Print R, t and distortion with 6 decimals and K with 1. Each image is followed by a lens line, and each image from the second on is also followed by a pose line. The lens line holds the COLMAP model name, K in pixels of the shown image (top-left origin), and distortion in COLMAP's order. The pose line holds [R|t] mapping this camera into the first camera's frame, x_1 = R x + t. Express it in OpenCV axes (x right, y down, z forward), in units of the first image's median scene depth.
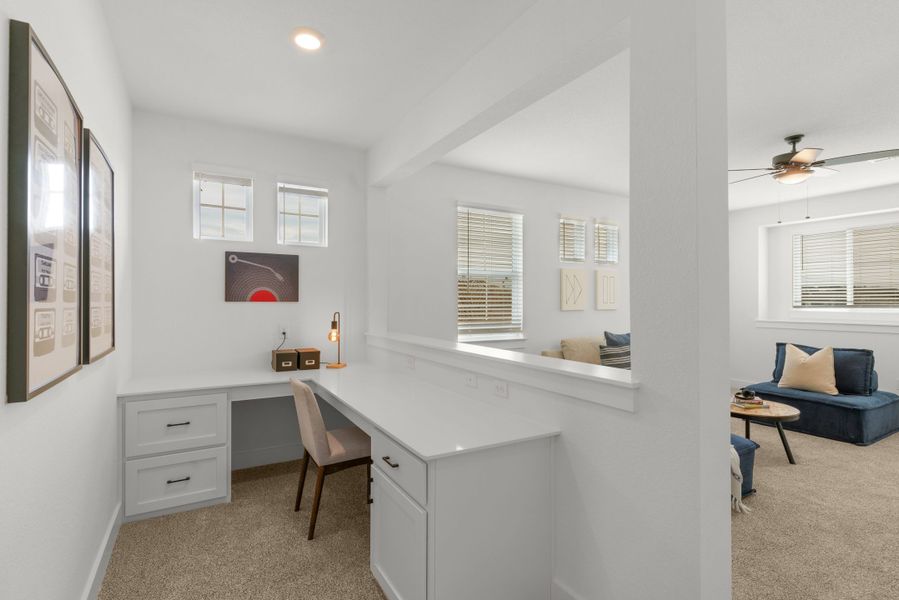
lens RADIAL K [[436.2, 0, 449.5], [0, 436.2, 300.0], [0, 0, 1]] dist [-0.001630, 0.000237]
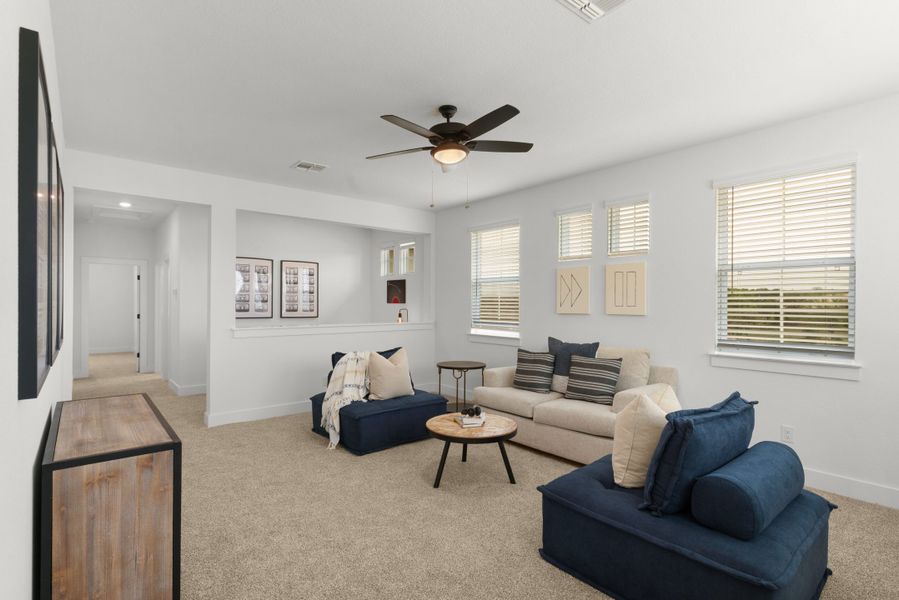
lens RADIAL K [[436.2, 0, 449.5], [0, 436.2, 300.0], [0, 0, 1]] dist [-0.001630, 0.000237]
pose [[0.179251, -0.004911, -0.983791, 1.366780], [-0.000671, 0.999987, -0.005114, -0.000566], [0.983803, 0.001577, 0.179246, 0.708400]]
